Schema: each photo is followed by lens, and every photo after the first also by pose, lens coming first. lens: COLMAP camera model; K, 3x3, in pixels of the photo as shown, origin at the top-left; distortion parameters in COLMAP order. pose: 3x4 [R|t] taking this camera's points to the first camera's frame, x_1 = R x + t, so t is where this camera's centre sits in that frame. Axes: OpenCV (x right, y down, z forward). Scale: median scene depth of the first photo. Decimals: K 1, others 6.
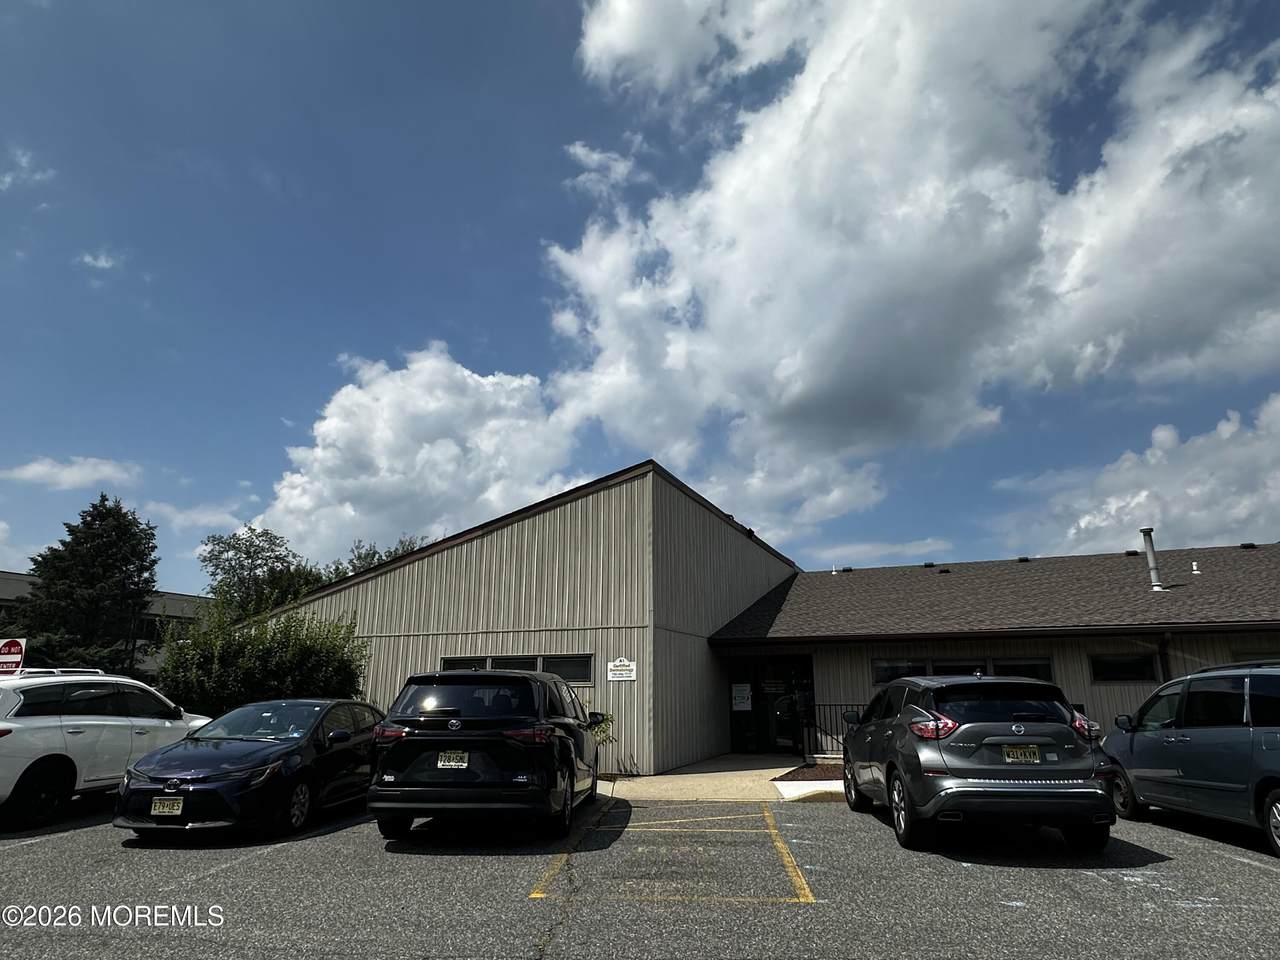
lens RADIAL K [[793.6, 0, 640.0], [0, 793.6, 480.0], [0, 0, 1]] dist [-0.004664, 0.003323]
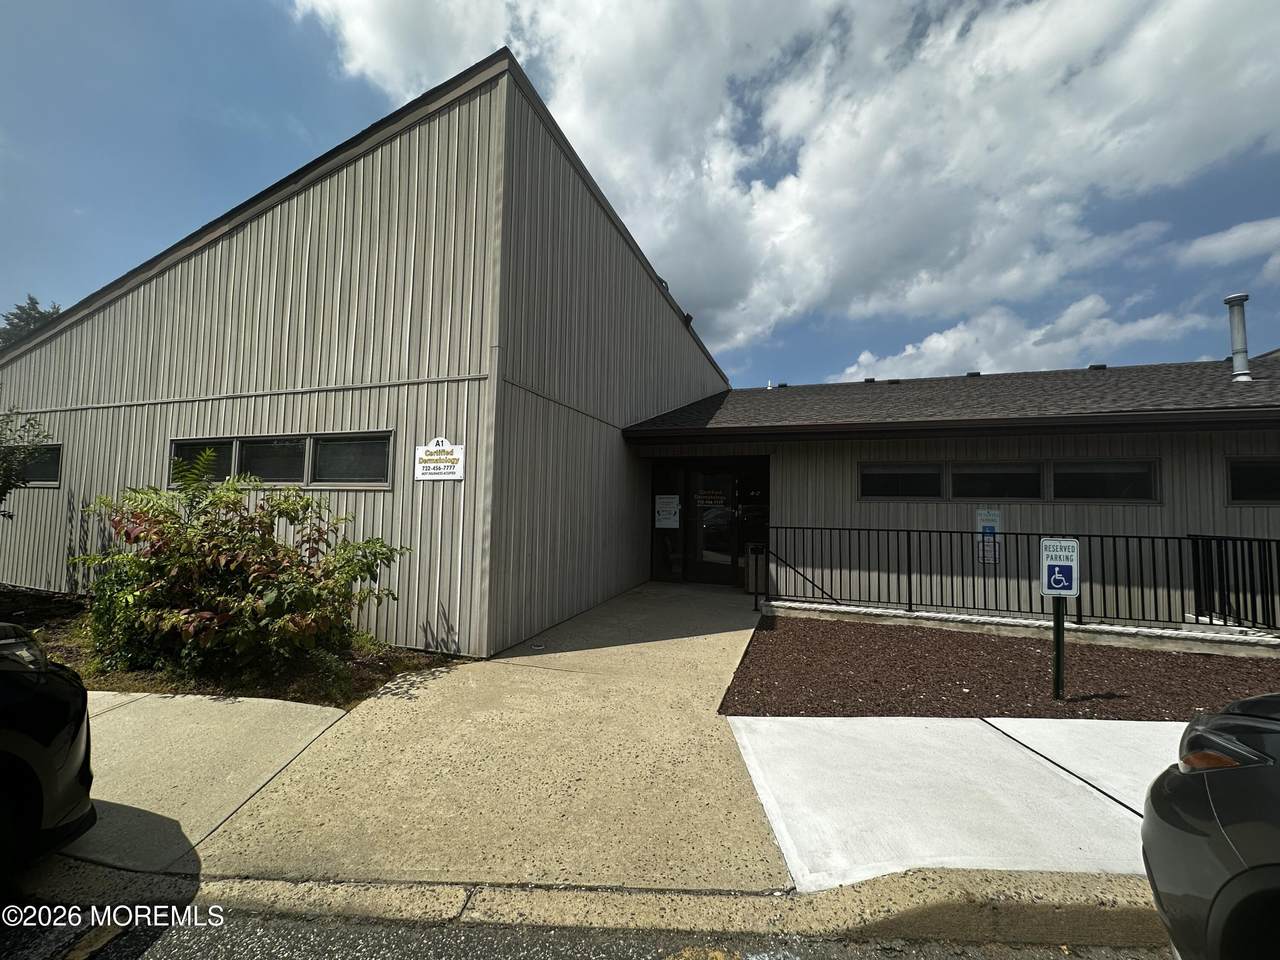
lens RADIAL K [[509.9, 0, 640.7], [0, 509.9, 479.3], [0, 0, 1]] dist [0.000220, -0.000273]
pose [[0.997855, 0.022508, 0.061479, 0.084816], [-0.035032, 0.976867, 0.210961, 0.167127], [-0.055309, -0.212662, 0.975559, 0.627808]]
